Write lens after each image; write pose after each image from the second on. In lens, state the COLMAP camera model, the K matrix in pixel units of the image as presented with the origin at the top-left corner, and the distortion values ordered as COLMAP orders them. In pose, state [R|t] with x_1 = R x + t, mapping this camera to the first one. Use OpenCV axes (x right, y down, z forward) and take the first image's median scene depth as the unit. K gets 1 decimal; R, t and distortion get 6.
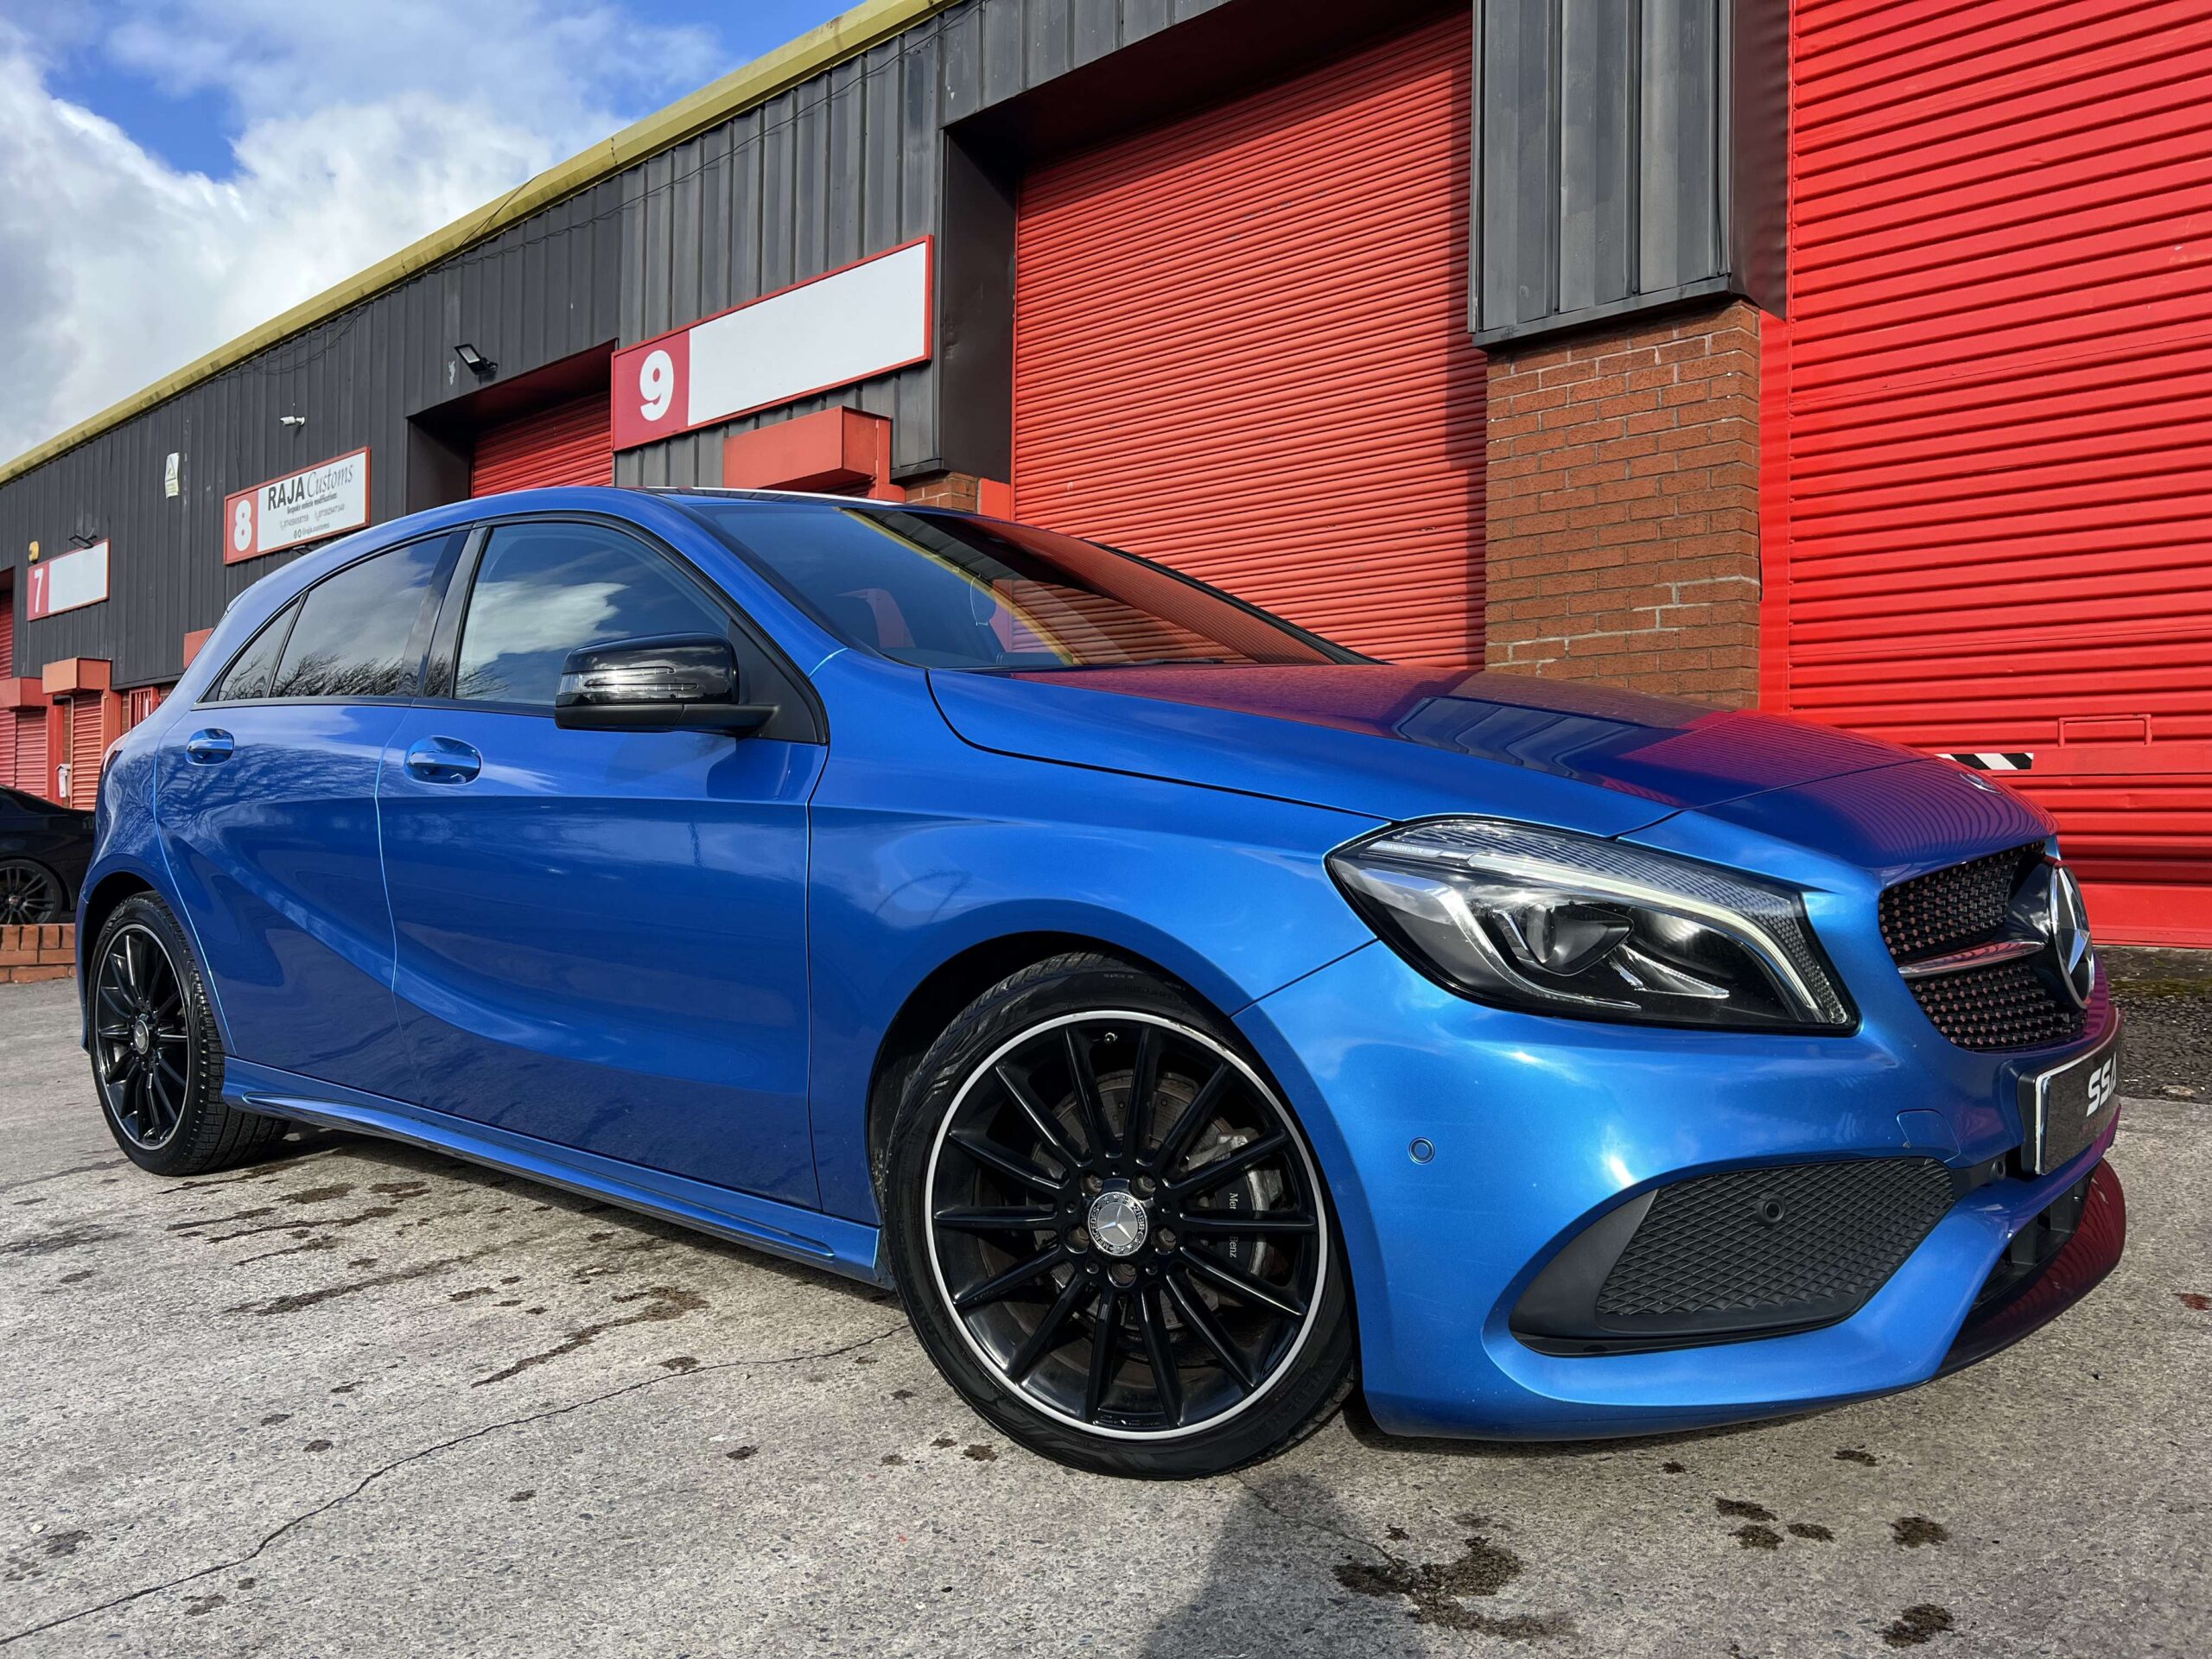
lens RADIAL K [[1671.7, 0, 1105.5], [0, 1671.7, 806.1], [0, 0, 1]] dist [0.041224, -0.049944]
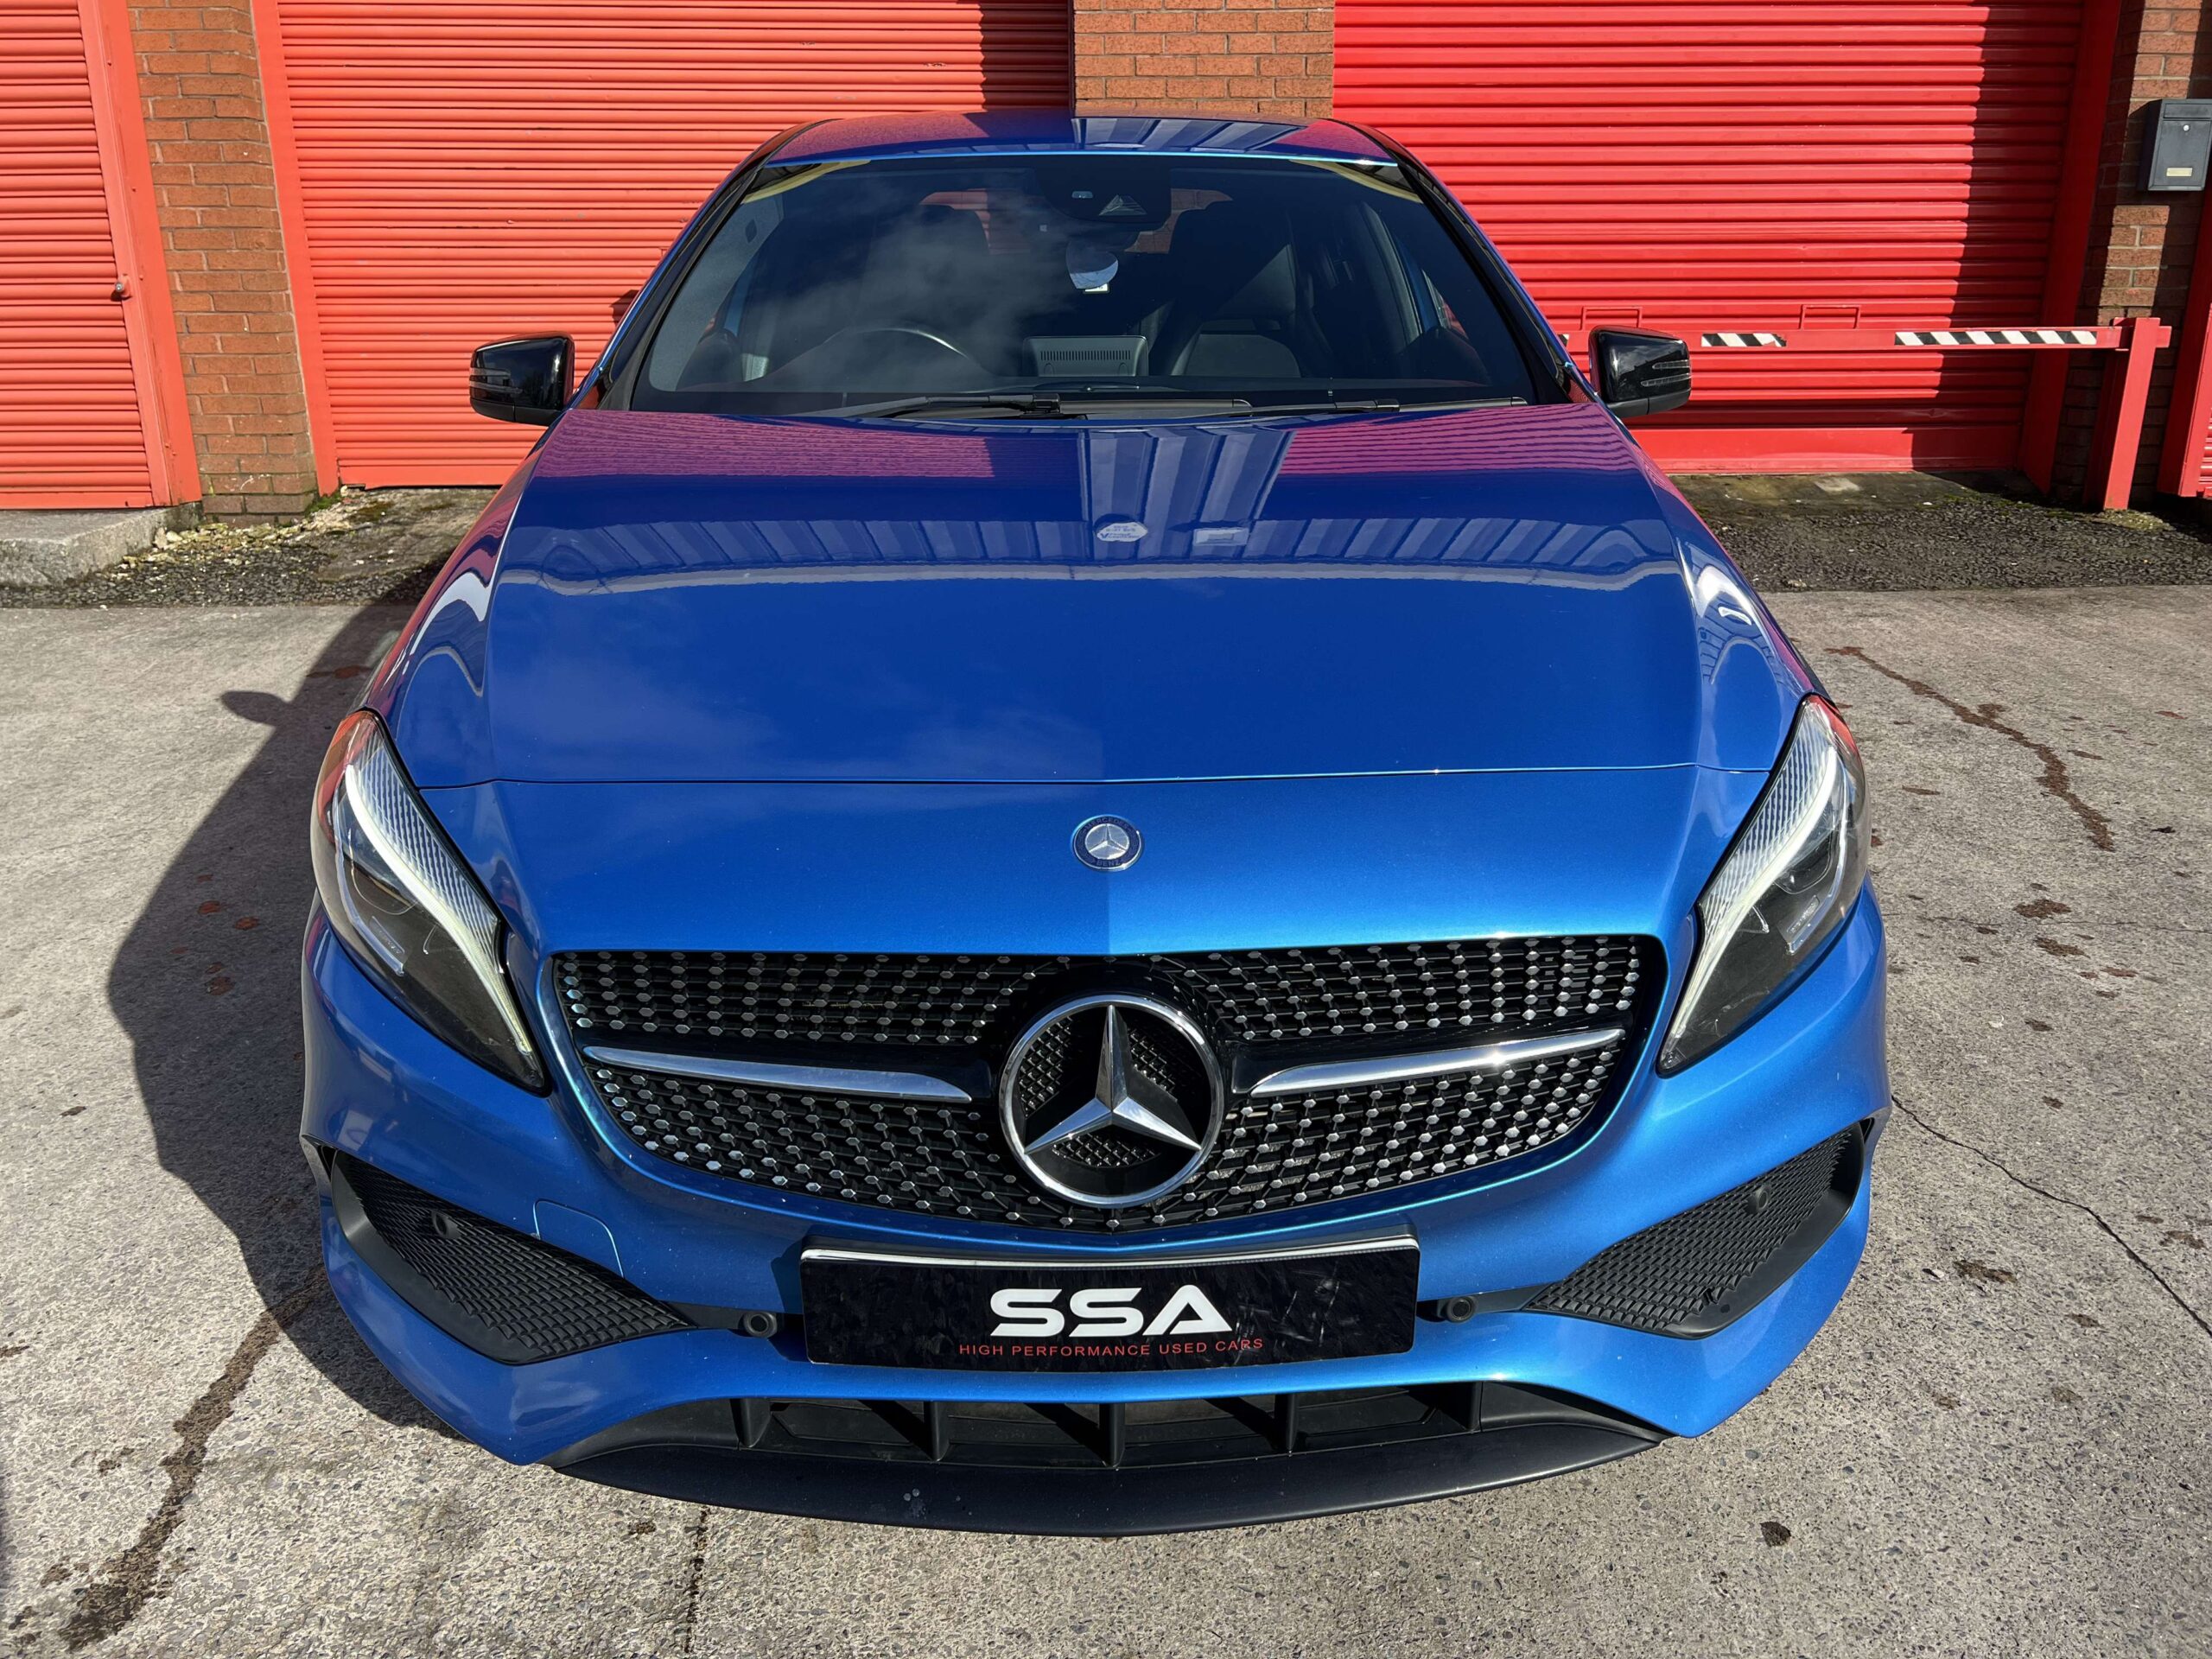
lens RADIAL K [[1671.7, 0, 1119.5], [0, 1671.7, 815.2], [0, 0, 1]] dist [0.041224, -0.049944]
pose [[0.697347, -0.214558, 0.683865, -0.564641], [-0.001897, 0.953586, 0.301116, -0.057106], [-0.716731, -0.211280, 0.664573, 0.246670]]
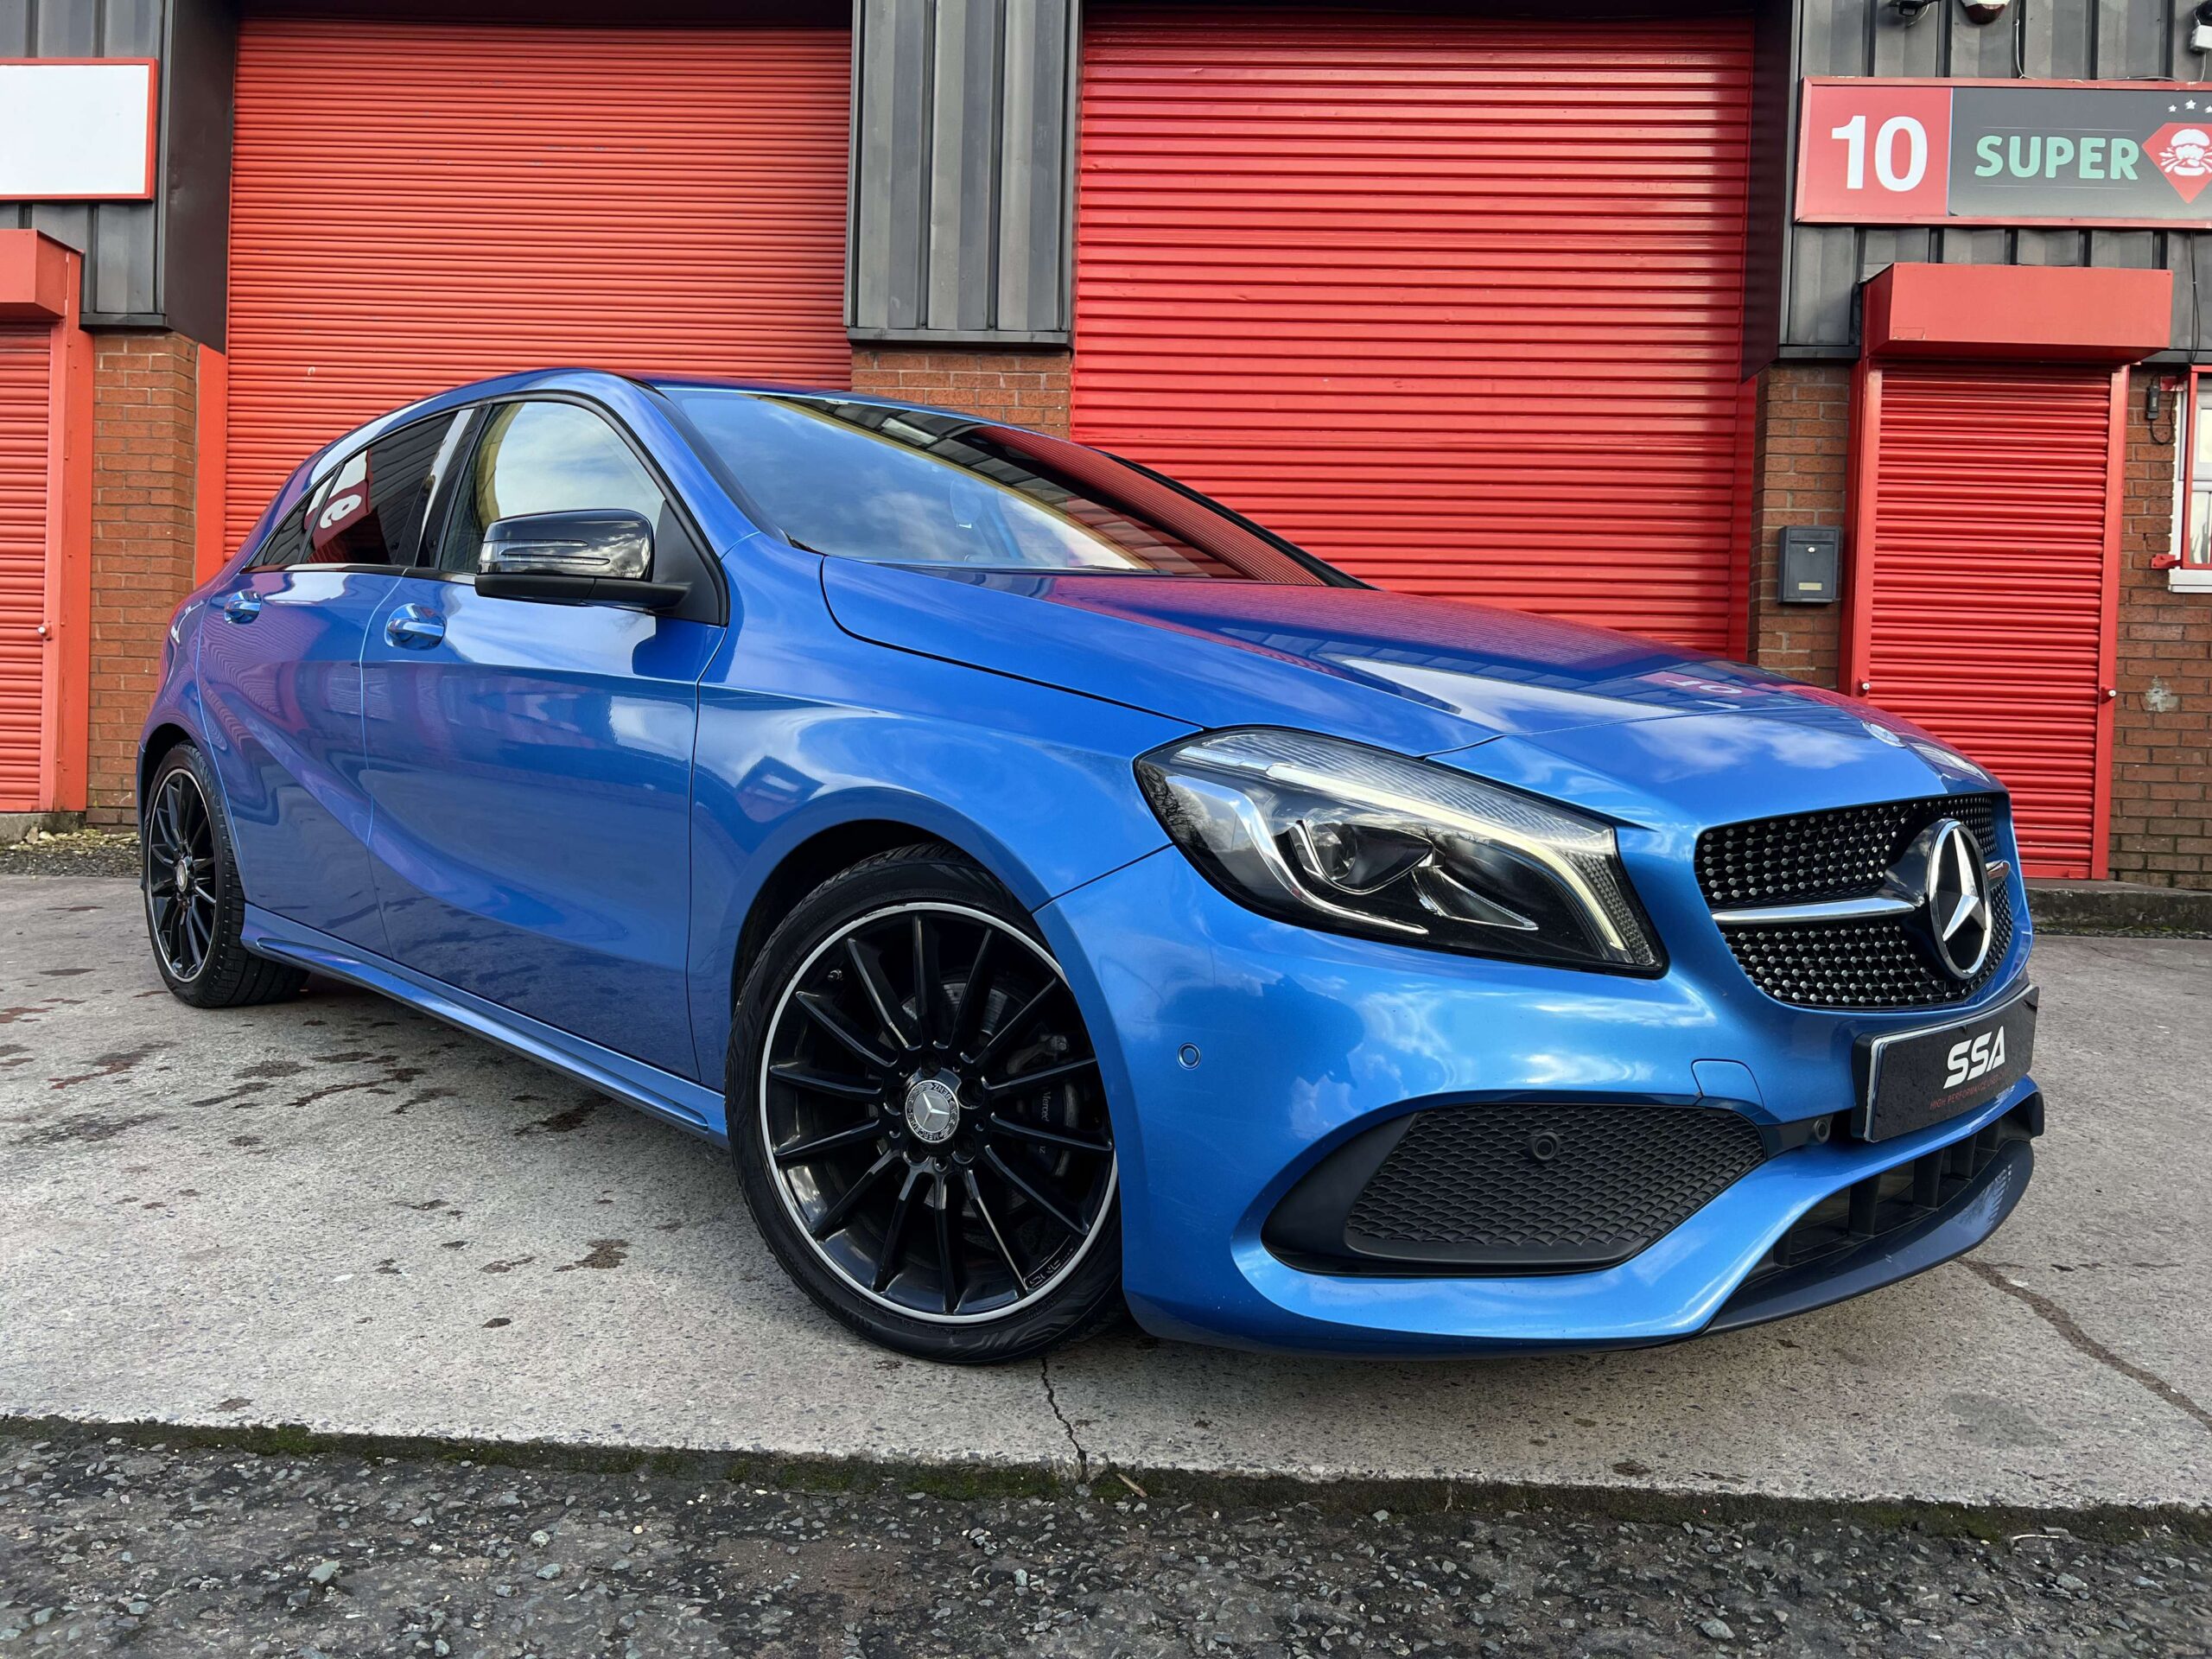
lens RADIAL K [[1671.7, 0, 1109.5], [0, 1671.7, 836.6], [0, 0, 1]] dist [0.041224, -0.049944]
pose [[0.746572, 0.000715, 0.665304, -0.453886], [-0.033167, 0.998796, 0.036146, 0.028204], [-0.664477, -0.049051, 0.745697, -0.018202]]
